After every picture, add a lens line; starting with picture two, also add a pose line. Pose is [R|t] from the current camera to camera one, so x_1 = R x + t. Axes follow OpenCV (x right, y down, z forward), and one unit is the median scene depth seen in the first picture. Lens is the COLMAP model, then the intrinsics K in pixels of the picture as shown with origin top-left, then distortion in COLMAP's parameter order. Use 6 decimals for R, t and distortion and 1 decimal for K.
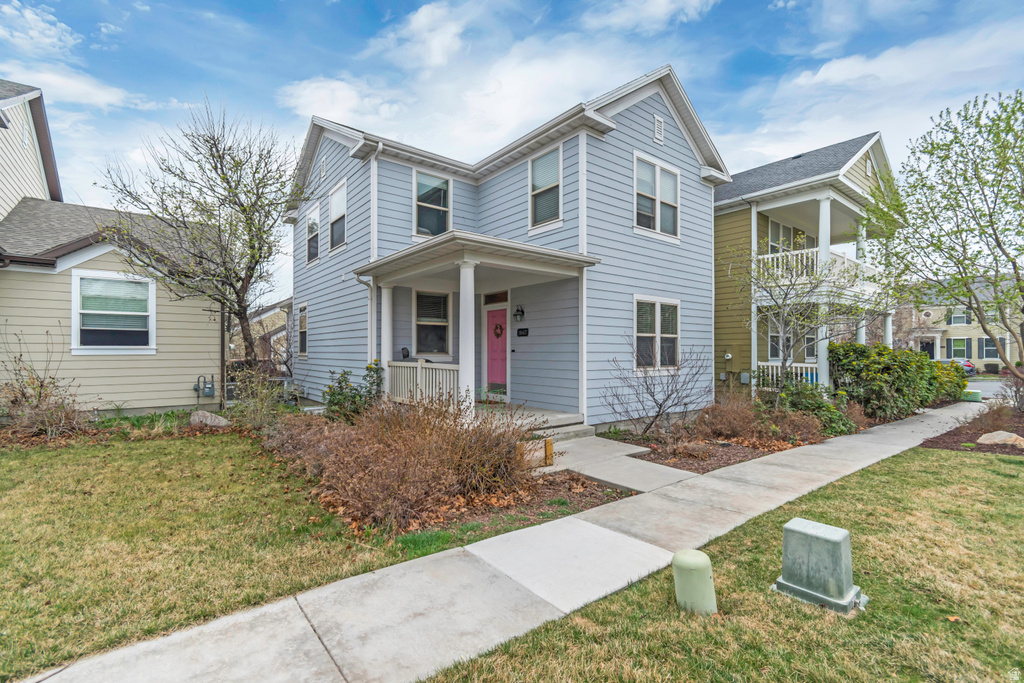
lens RADIAL K [[462.0, 0, 507.7], [0, 462.0, 347.5], [0, 0, 1]] dist [0.000608, 0.000249]
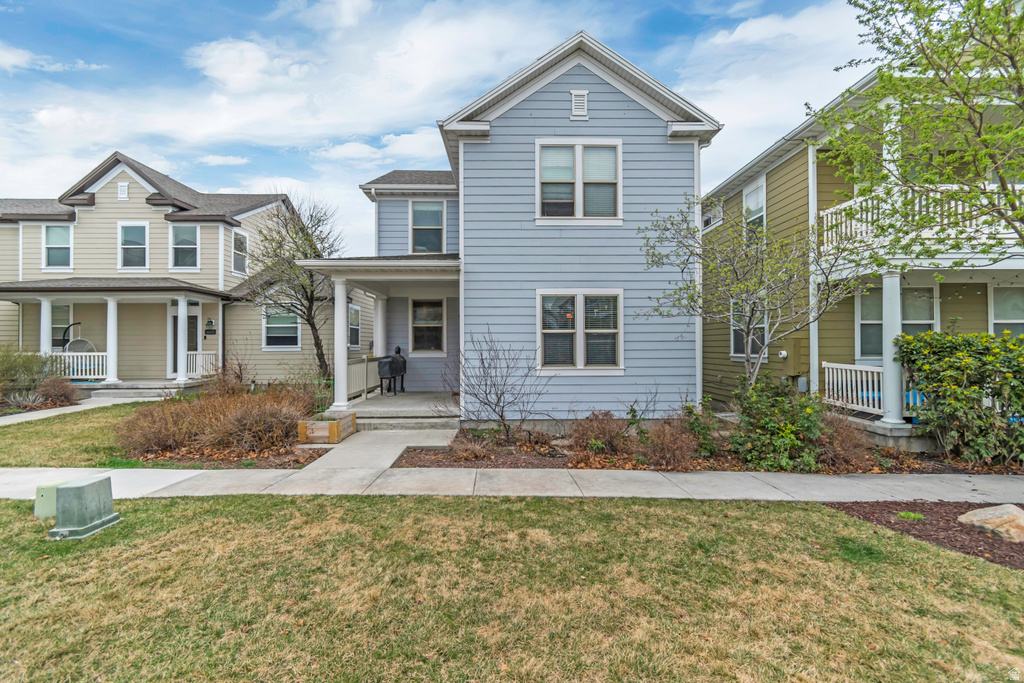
lens RADIAL K [[454.9, 0, 509.8], [0, 454.9, 339.0], [0, 0, 1]] dist [0.003449, 0.000259]
pose [[0.791872, -0.013885, -0.610529, 0.767890], [0.010786, 0.999904, -0.008751, -0.004498], [0.610591, 0.000345, 0.791946, 0.209141]]
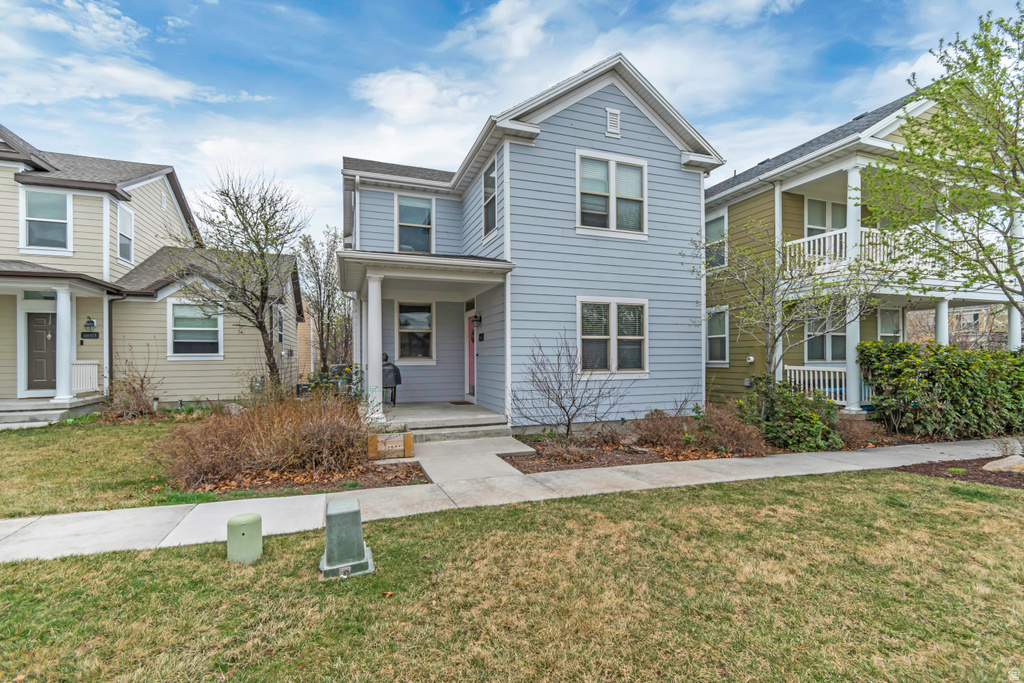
lens RADIAL K [[464.6, 0, 508.8], [0, 464.6, 355.4], [0, 0, 1]] dist [0.002042, 0.000434]
pose [[0.947716, -0.008128, -0.319013, 0.430189], [0.009455, 0.999952, 0.002610, 0.006644], [0.318976, -0.005489, 0.947747, 0.013982]]
